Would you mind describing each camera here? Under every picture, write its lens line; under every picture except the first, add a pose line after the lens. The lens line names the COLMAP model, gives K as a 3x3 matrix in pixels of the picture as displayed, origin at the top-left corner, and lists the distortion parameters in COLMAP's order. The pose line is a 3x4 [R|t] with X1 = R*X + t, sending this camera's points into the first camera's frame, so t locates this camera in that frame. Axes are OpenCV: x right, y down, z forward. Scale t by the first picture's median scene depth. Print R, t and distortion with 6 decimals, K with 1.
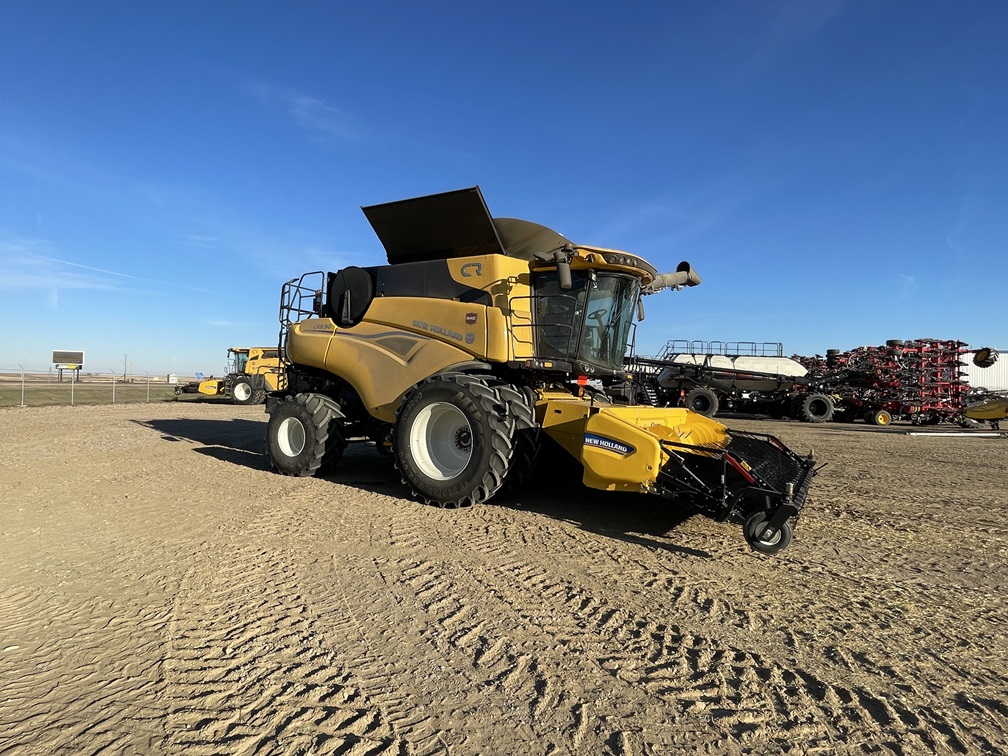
lens RADIAL K [[558.3, 0, 500.4], [0, 558.3, 374.8], [0, 0, 1]] dist [-0.000776, -0.000180]
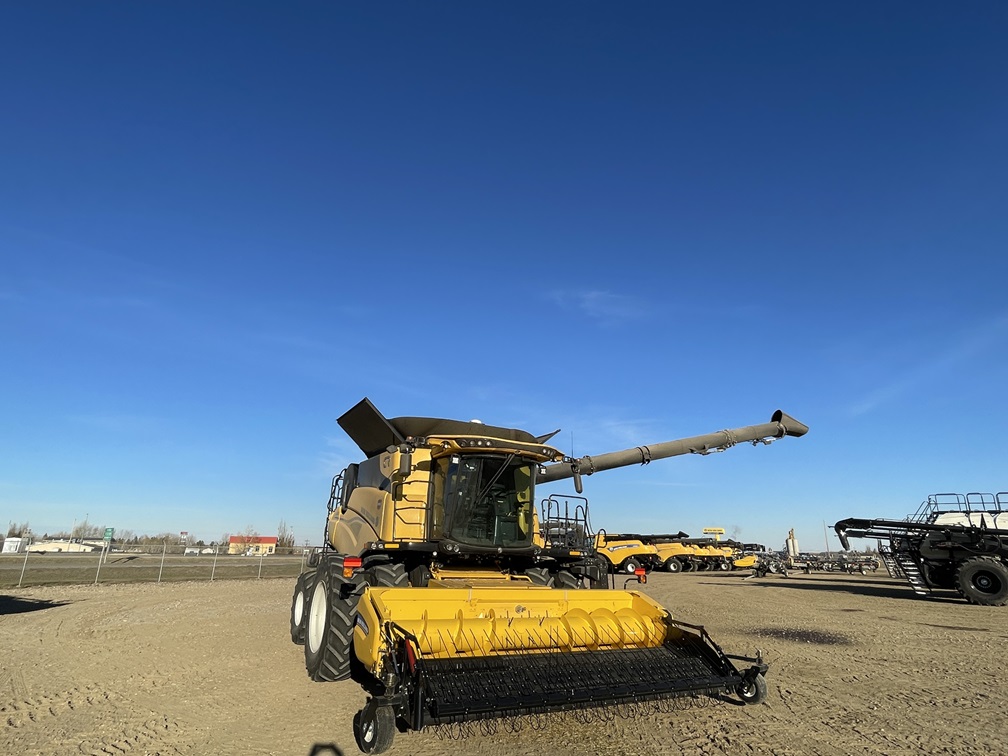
lens RADIAL K [[558.3, 0, 504.5], [0, 558.3, 368.4], [0, 0, 1]] dist [-0.000776, -0.000180]
pose [[0.866501, -0.166961, -0.470425, 0.717797], [0.017739, 0.952109, -0.305243, -0.009891], [0.498860, 0.256148, 0.827966, 0.084038]]
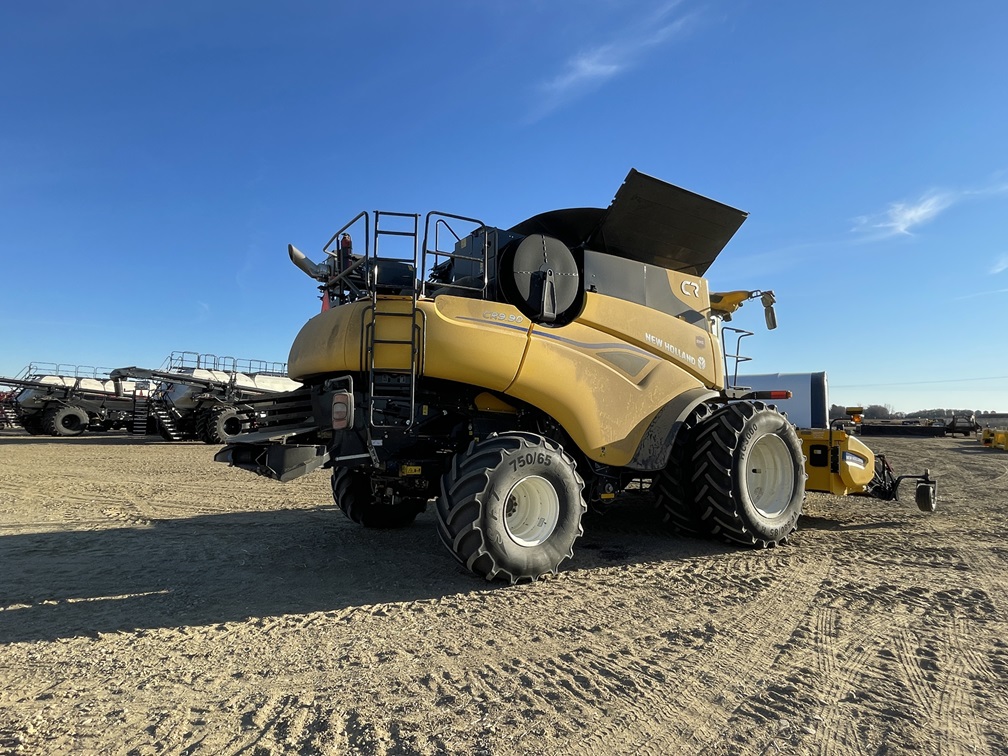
lens RADIAL K [[558.3, 0, 506.0], [0, 558.3, 376.1], [0, 0, 1]] dist [-0.000776, -0.000180]
pose [[0.420525, 0.046532, 0.906087, -0.945737], [-0.019900, 0.998917, -0.042063, 0.000910], [-0.907063, -0.000343, 0.420995, 0.832638]]
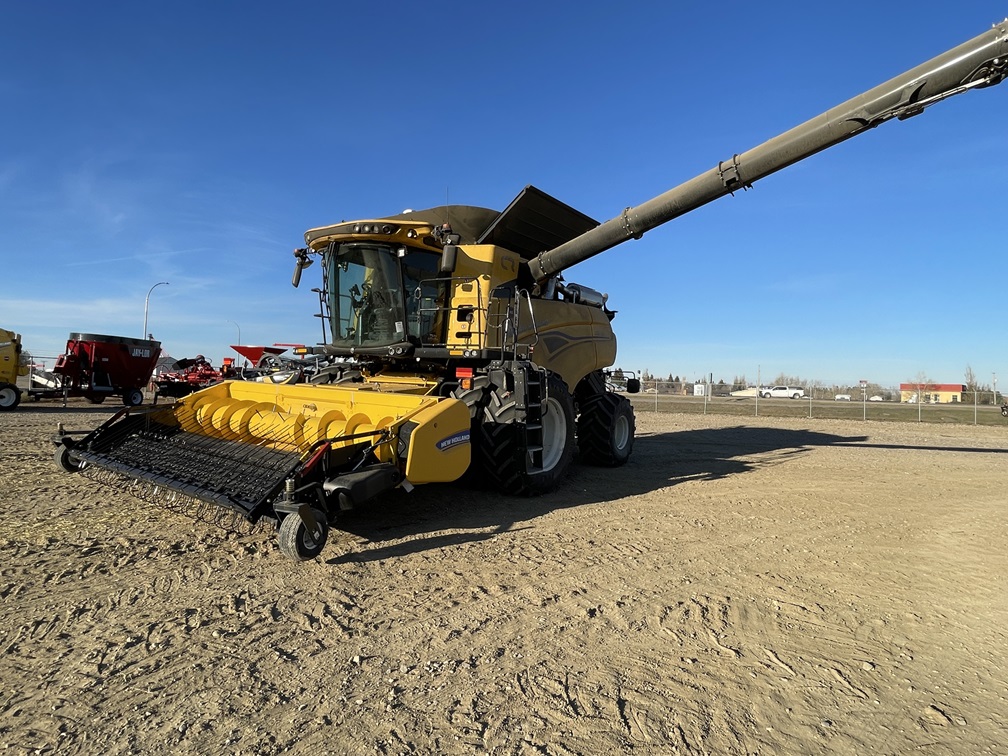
lens RADIAL K [[558.3, 0, 505.5], [0, 558.3, 375.1], [0, 0, 1]] dist [-0.000776, -0.000180]
pose [[-0.071862, -0.044627, -0.996416, 1.059274], [-0.009697, 0.998983, -0.044043, 0.070121], [0.997367, 0.006497, -0.072222, 1.276010]]
